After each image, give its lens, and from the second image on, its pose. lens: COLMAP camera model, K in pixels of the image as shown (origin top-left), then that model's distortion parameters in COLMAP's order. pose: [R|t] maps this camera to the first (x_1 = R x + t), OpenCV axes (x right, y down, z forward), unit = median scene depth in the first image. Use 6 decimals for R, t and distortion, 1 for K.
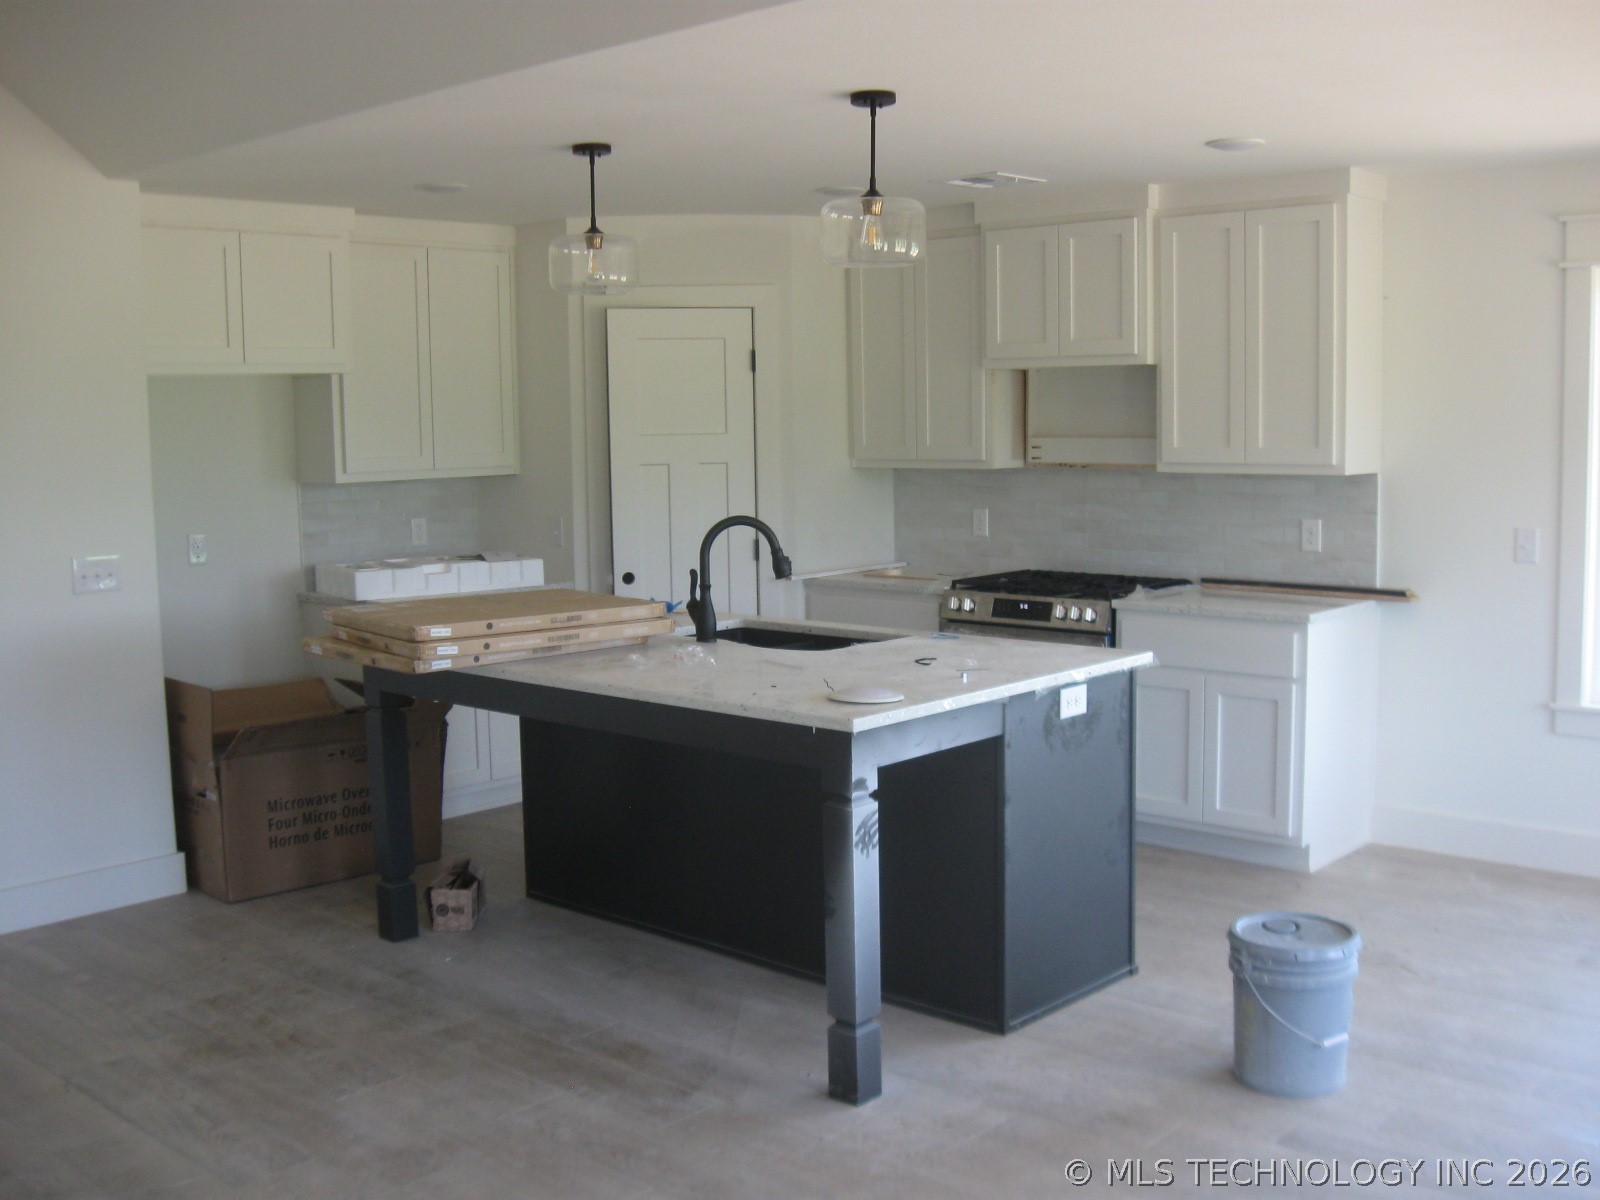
lens RADIAL K [[1652.8, 0, 800.0], [0, 1652.8, 600.0], [0, 0, 1]] dist [-0.111835, 0.029959]
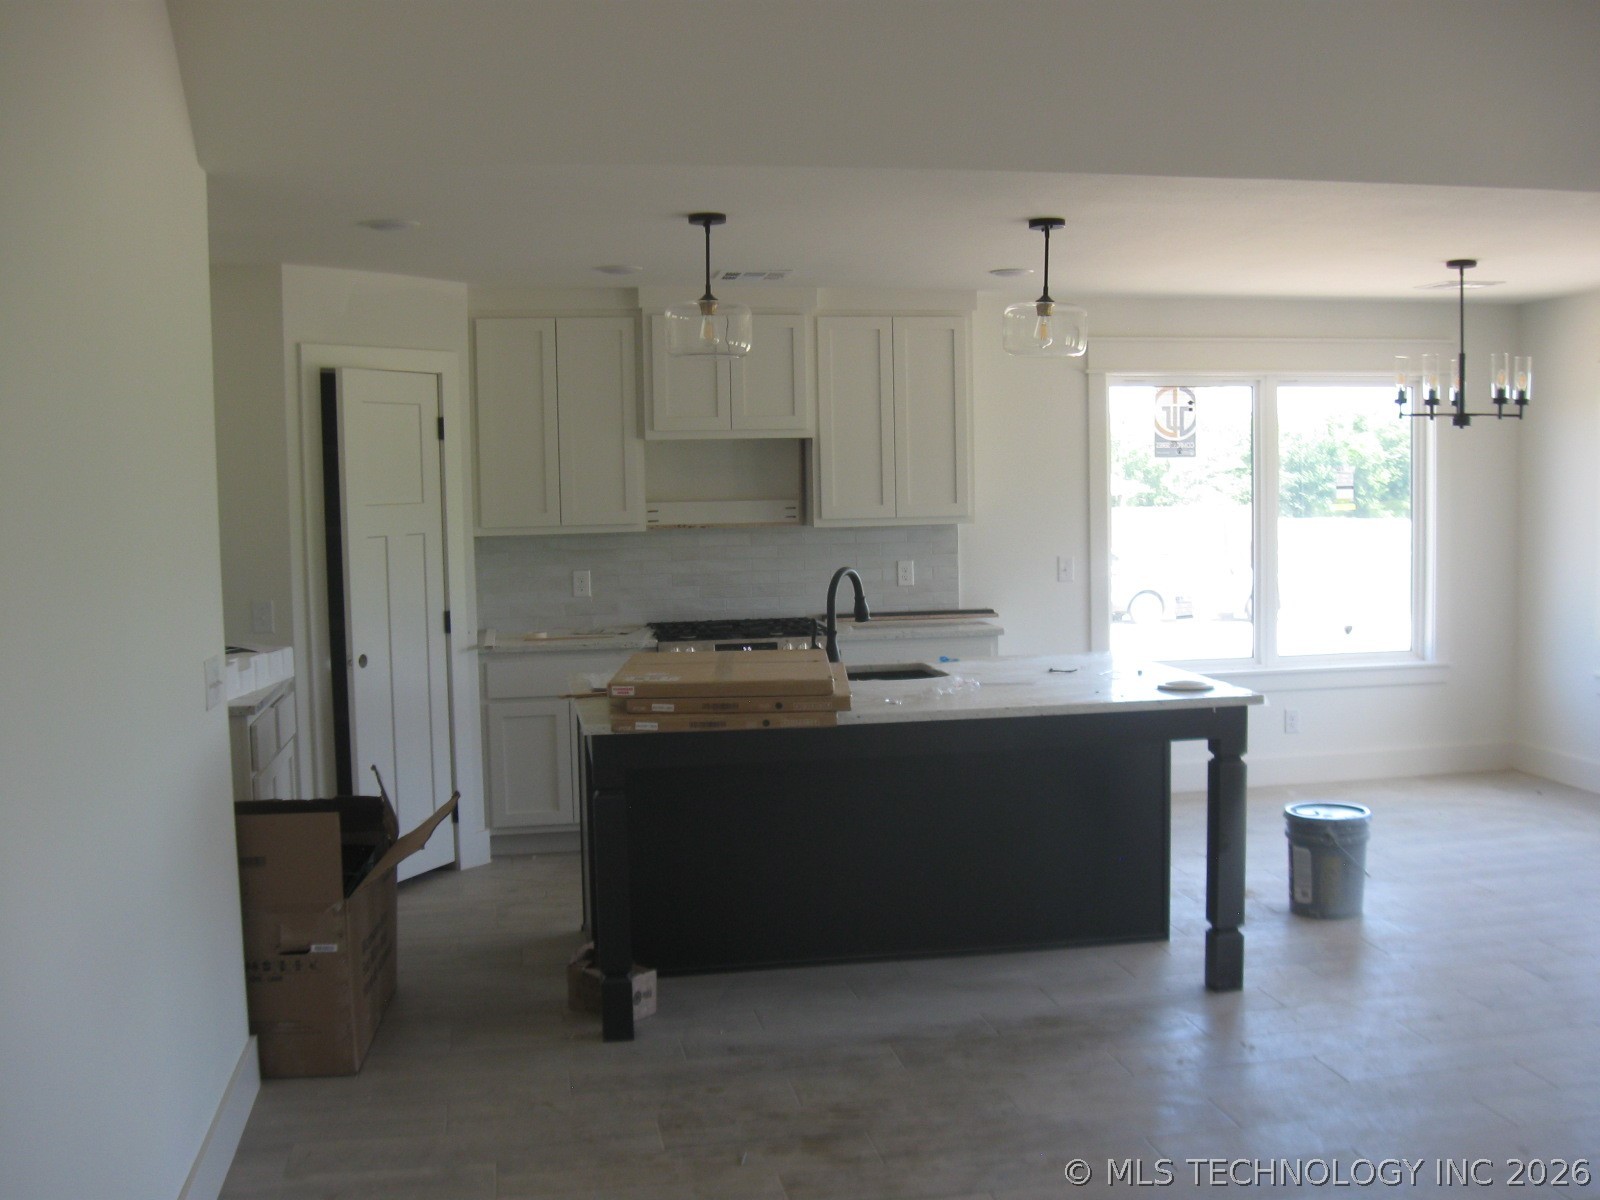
lens RADIAL K [[1652.8, 0, 800.0], [0, 1652.8, 600.0], [0, 0, 1]] dist [-0.111835, 0.029959]
pose [[0.616479, -0.057716, 0.785253, -0.771261], [0.098038, 0.995175, -0.003821, -0.022665], [-0.781244, 0.079340, 0.619163, 0.280268]]
